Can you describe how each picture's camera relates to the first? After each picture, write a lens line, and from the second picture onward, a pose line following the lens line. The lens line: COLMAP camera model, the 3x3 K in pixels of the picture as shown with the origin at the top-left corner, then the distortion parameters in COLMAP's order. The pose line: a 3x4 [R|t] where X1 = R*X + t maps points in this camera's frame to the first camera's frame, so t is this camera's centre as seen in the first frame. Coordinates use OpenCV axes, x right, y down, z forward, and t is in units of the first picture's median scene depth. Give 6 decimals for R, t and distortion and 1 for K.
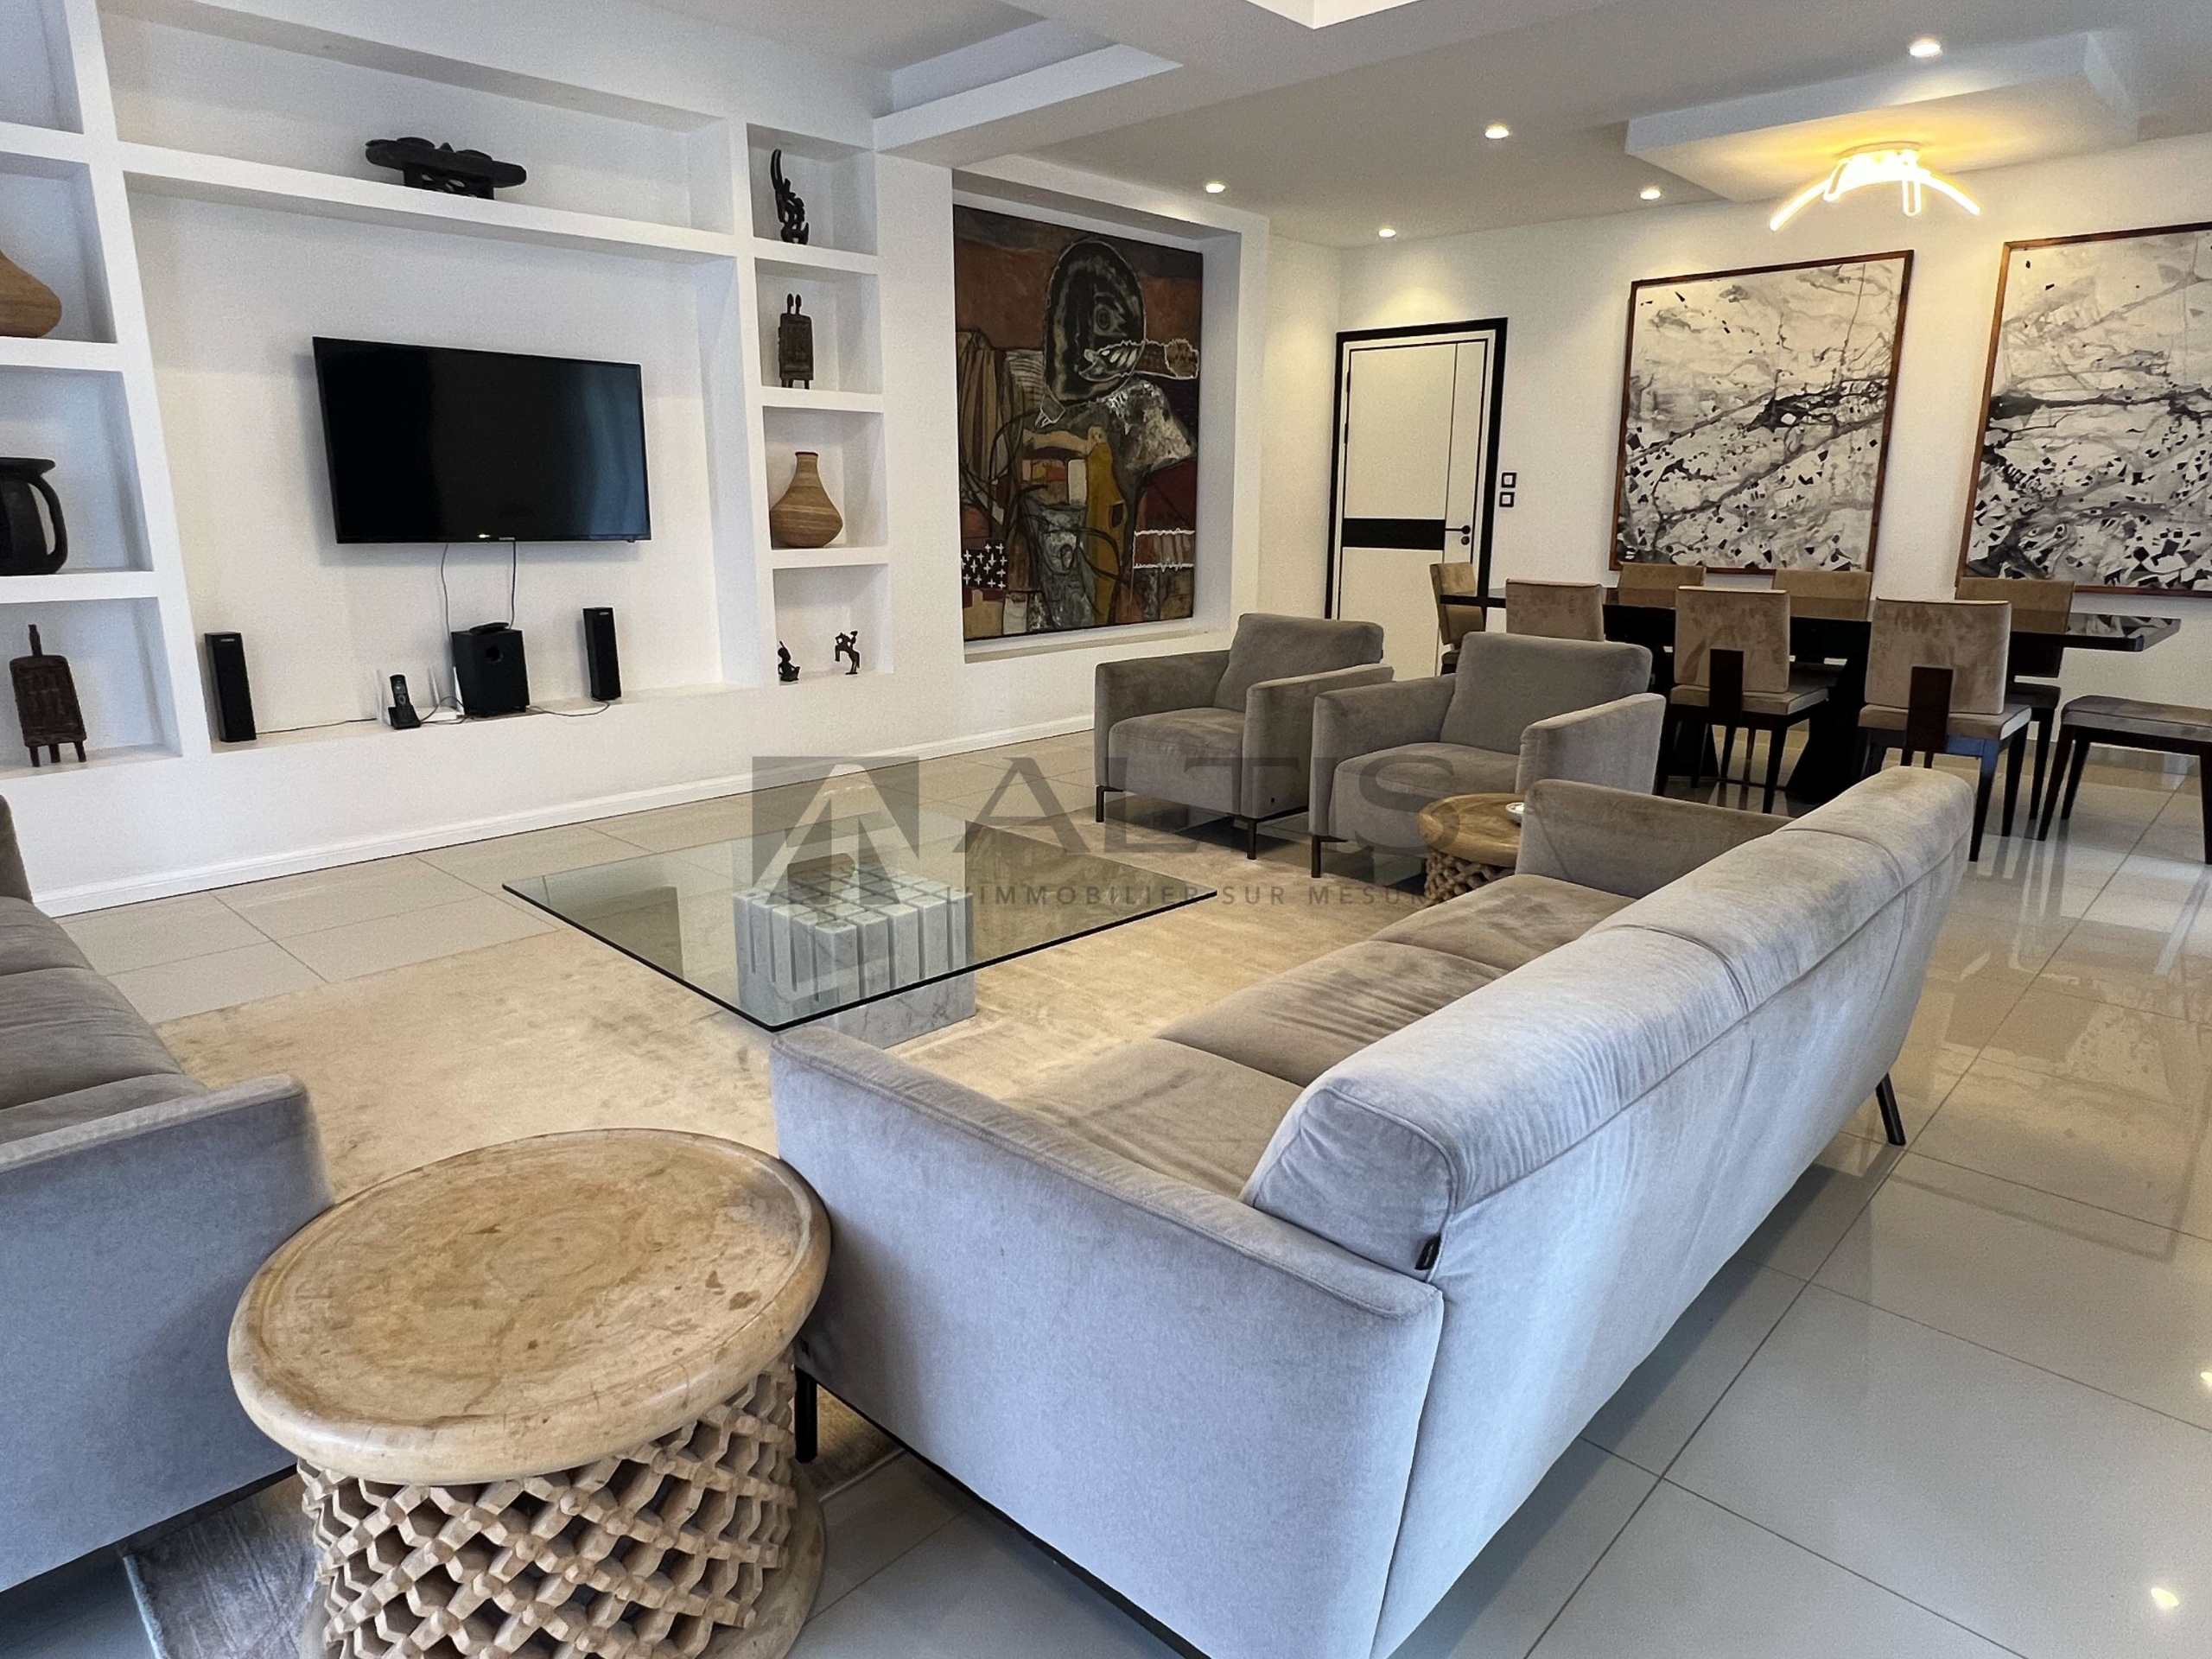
lens RADIAL K [[1342.9, 0, 1101.6], [0, 1342.9, 818.8], [0, 0, 1]] dist [0.001715, 0.001533]
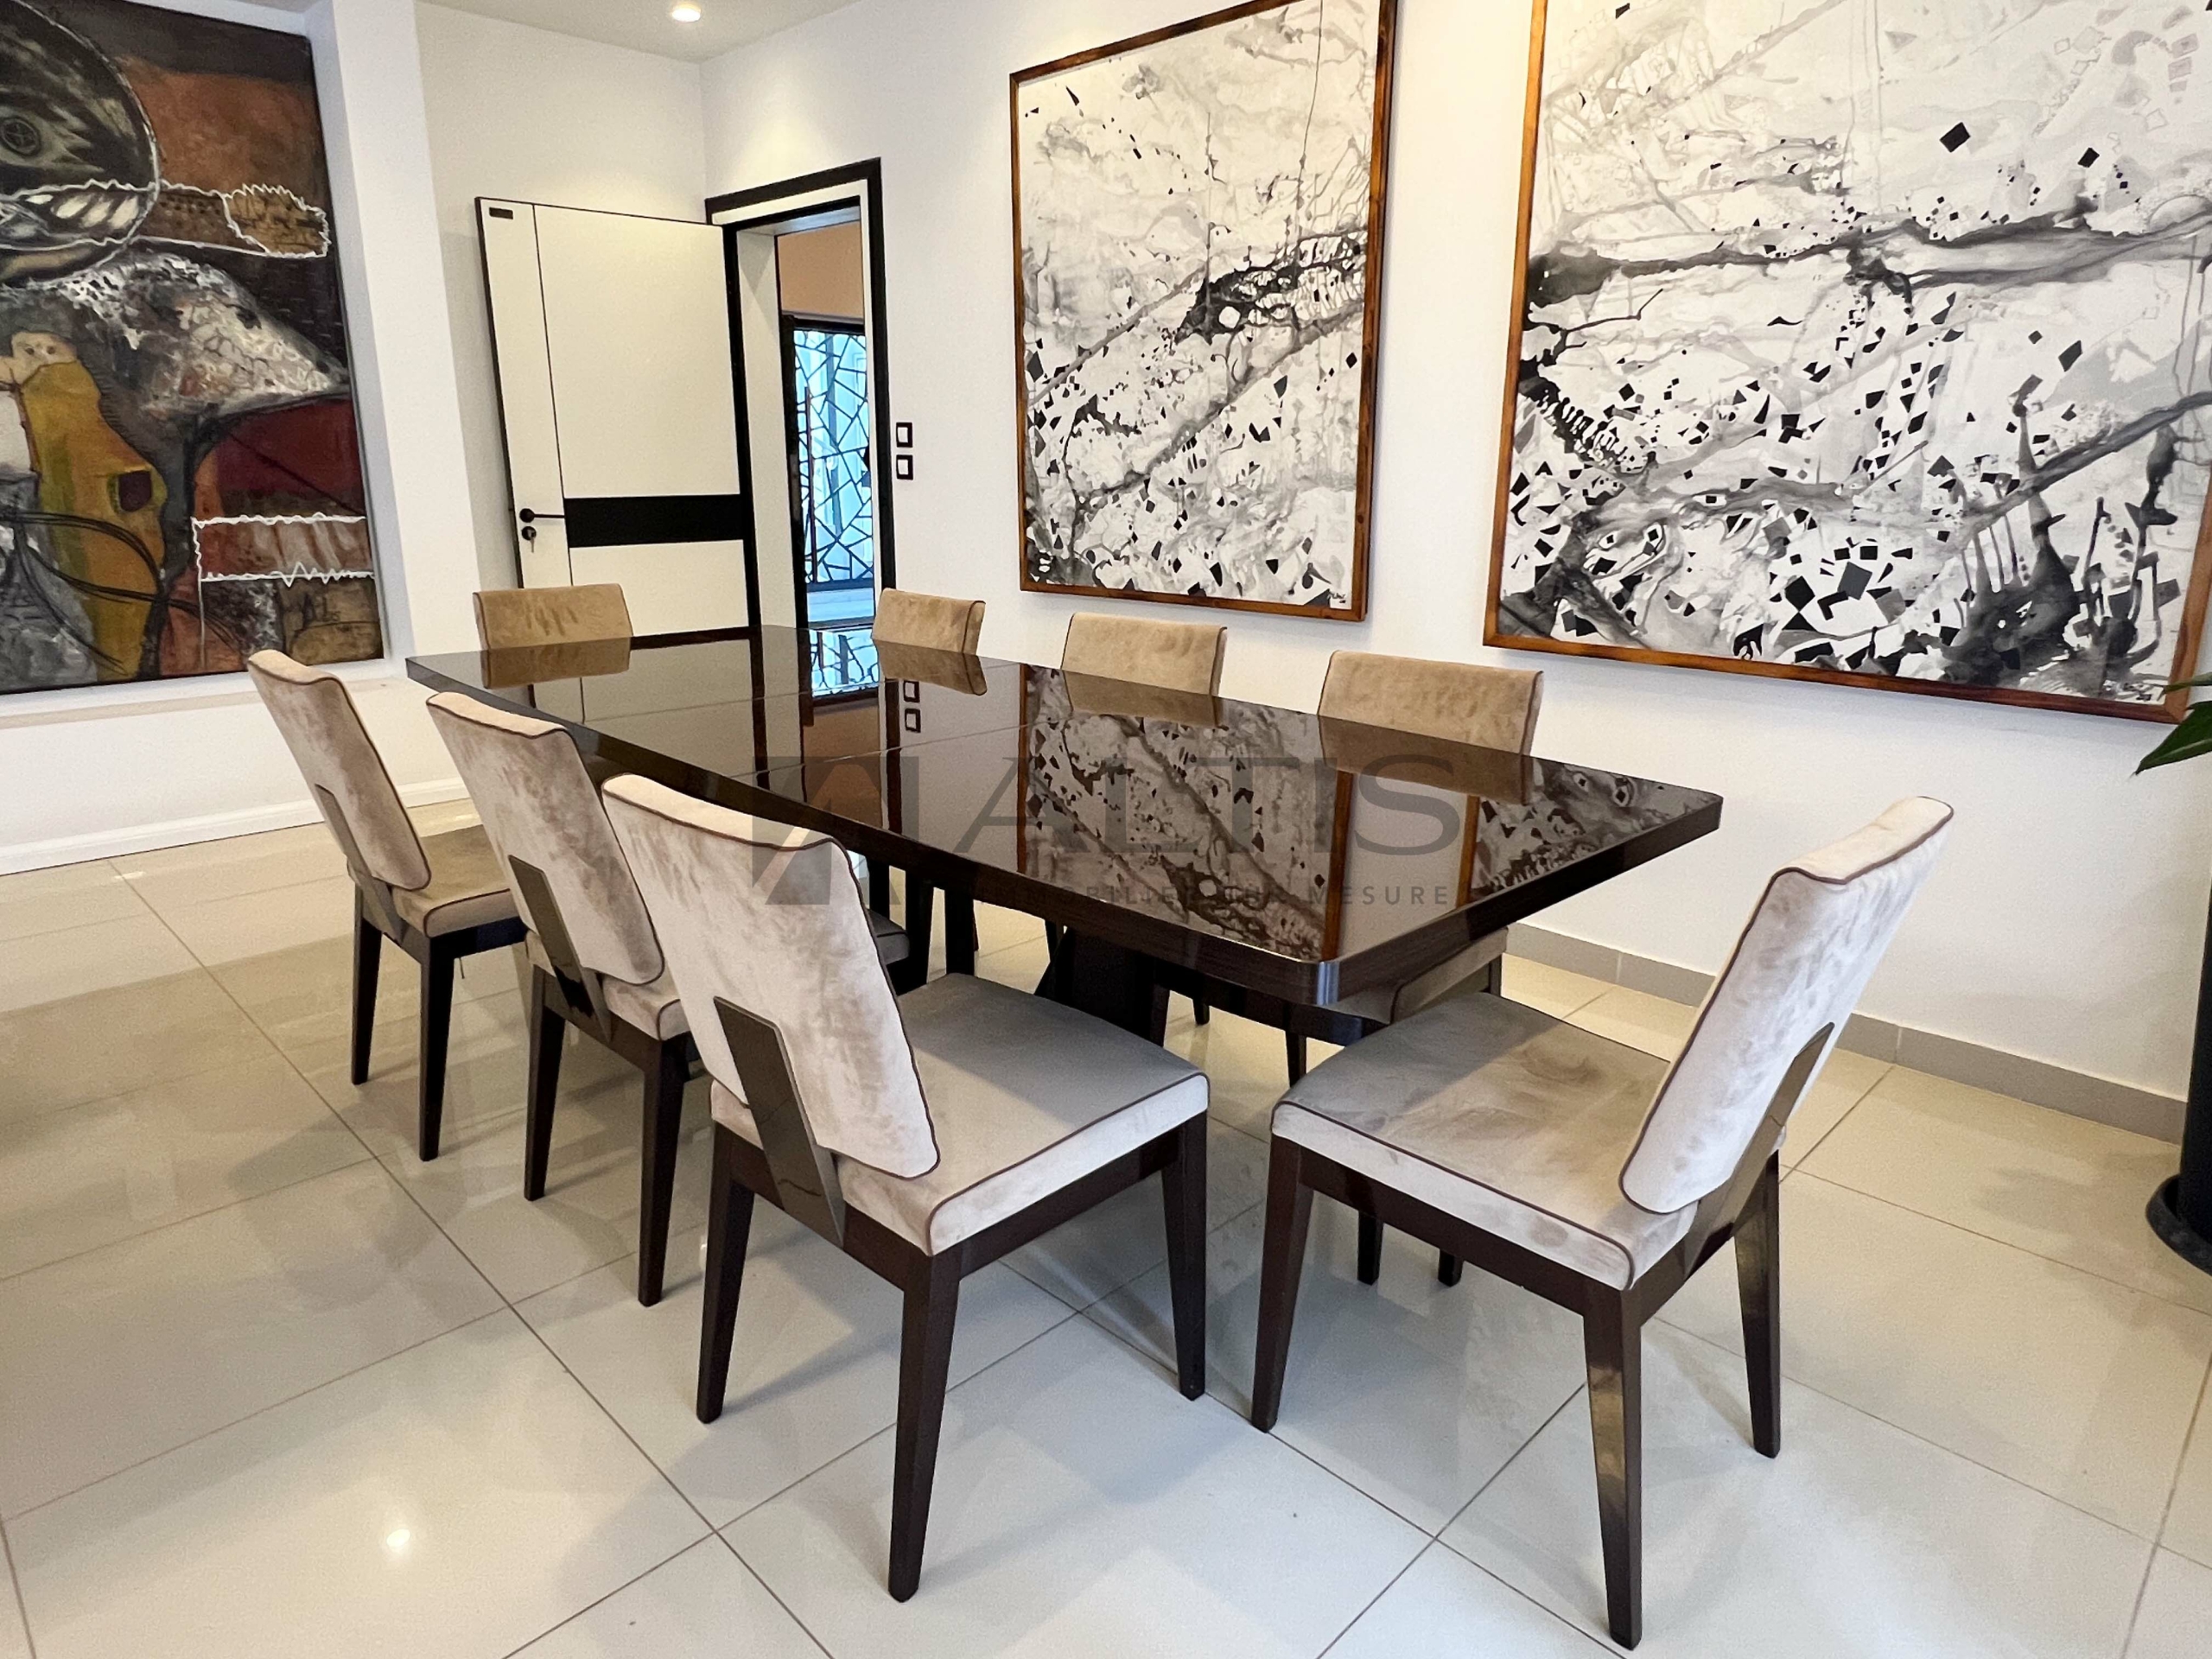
lens RADIAL K [[1342.9, 0, 1089.3], [0, 1342.9, 825.0], [0, 0, 1]] dist [0.001715, 0.001533]
pose [[0.999351, 0.013170, -0.033541, 0.490956], [-0.012219, 0.999522, 0.028398, -0.114388], [0.033899, -0.027970, 0.999034, 0.475393]]
